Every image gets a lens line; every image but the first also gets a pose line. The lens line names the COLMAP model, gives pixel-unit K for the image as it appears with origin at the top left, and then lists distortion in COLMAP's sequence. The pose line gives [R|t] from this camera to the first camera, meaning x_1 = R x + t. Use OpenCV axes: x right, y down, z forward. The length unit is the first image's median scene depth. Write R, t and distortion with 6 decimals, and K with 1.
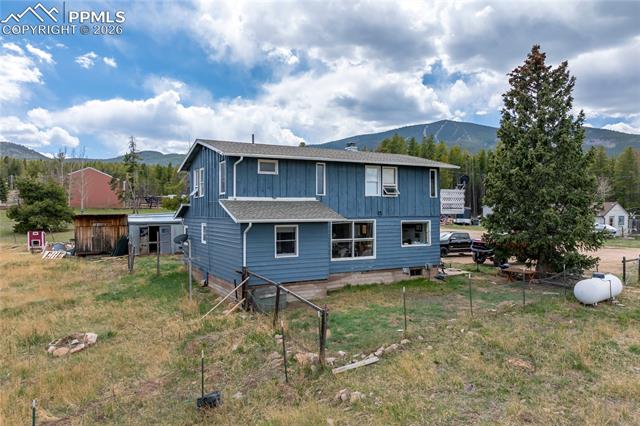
lens RADIAL K [[449.4, 0, 320.0], [0, 449.4, 213.0], [0, 0, 1]] dist [-0.040092, -0.000456]
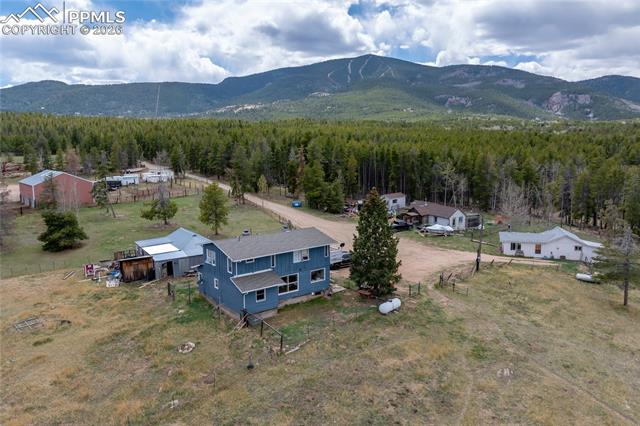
lens RADIAL K [[458.1, 0, 322.5], [0, 458.1, 188.8], [0, 0, 1]] dist [-0.045919, 0.002128]
pose [[0.985591, -0.019571, 0.168009, -0.121569], [0.003853, 0.995624, 0.093371, -0.590071], [-0.169102, -0.091378, 0.981353, -1.122656]]
